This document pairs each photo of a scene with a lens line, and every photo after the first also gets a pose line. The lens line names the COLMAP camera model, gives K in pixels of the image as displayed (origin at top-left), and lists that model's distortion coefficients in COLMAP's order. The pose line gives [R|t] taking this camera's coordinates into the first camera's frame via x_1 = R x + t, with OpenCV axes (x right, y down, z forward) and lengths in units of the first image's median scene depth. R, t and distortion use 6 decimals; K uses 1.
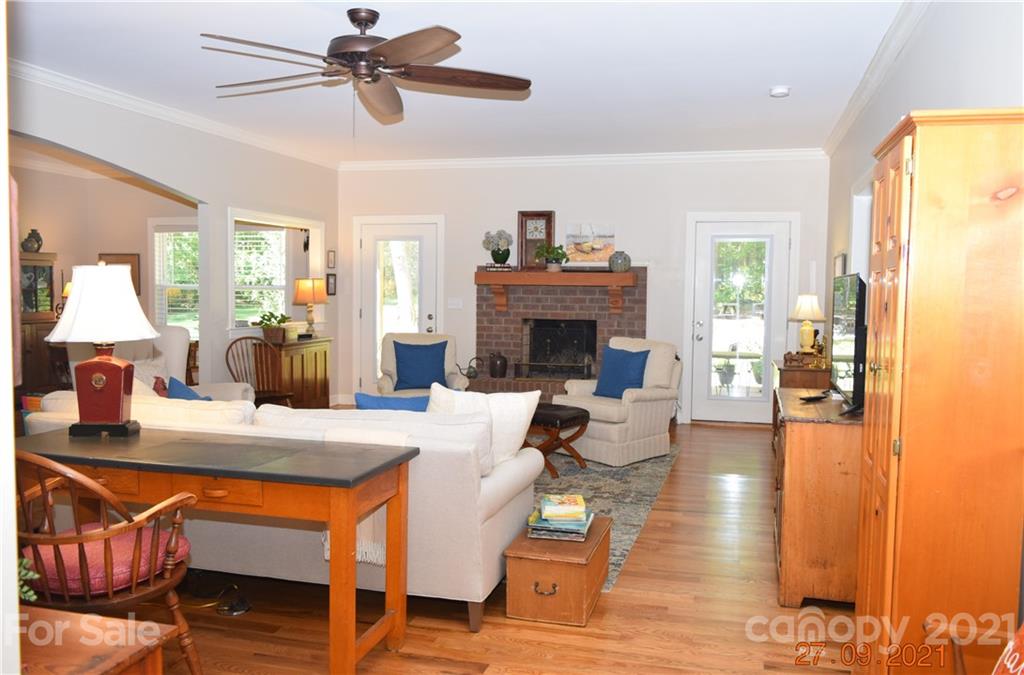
lens RADIAL K [[794.7, 0, 517.0], [0, 794.7, 334.2], [0, 0, 1]] dist [-0.030455, 0.024297]
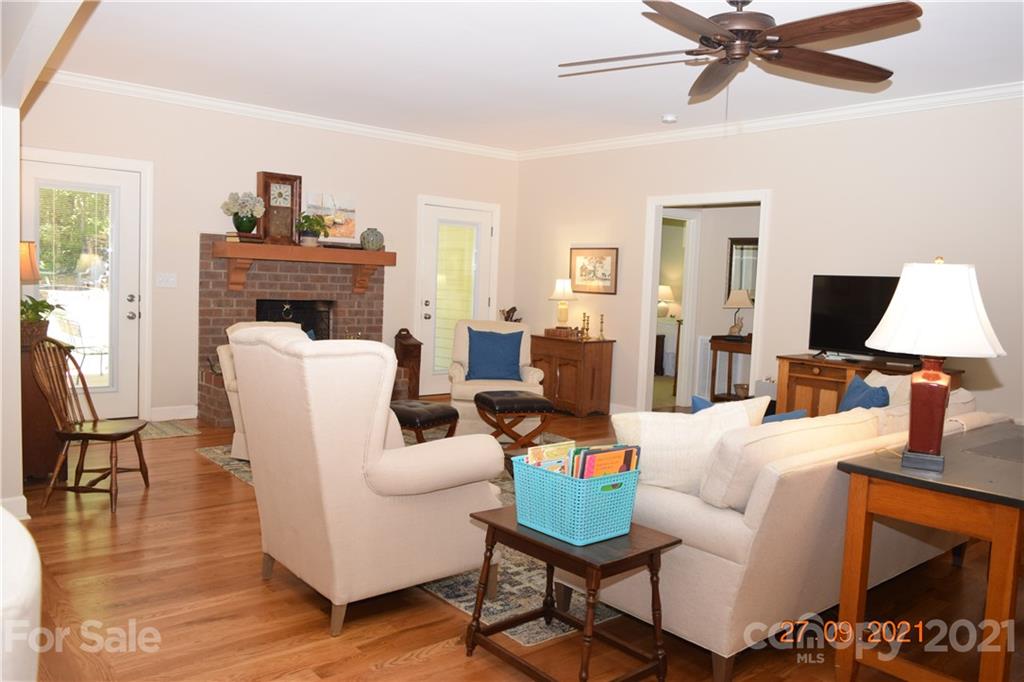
lens RADIAL K [[794.7, 0, 518.8], [0, 794.7, 337.6], [0, 0, 1]] dist [-0.030455, 0.024297]
pose [[0.562954, -0.048409, 0.825069, -0.546186], [0.018540, 0.998772, 0.045951, -0.012991], [-0.826280, -0.010571, 0.563160, 0.303250]]
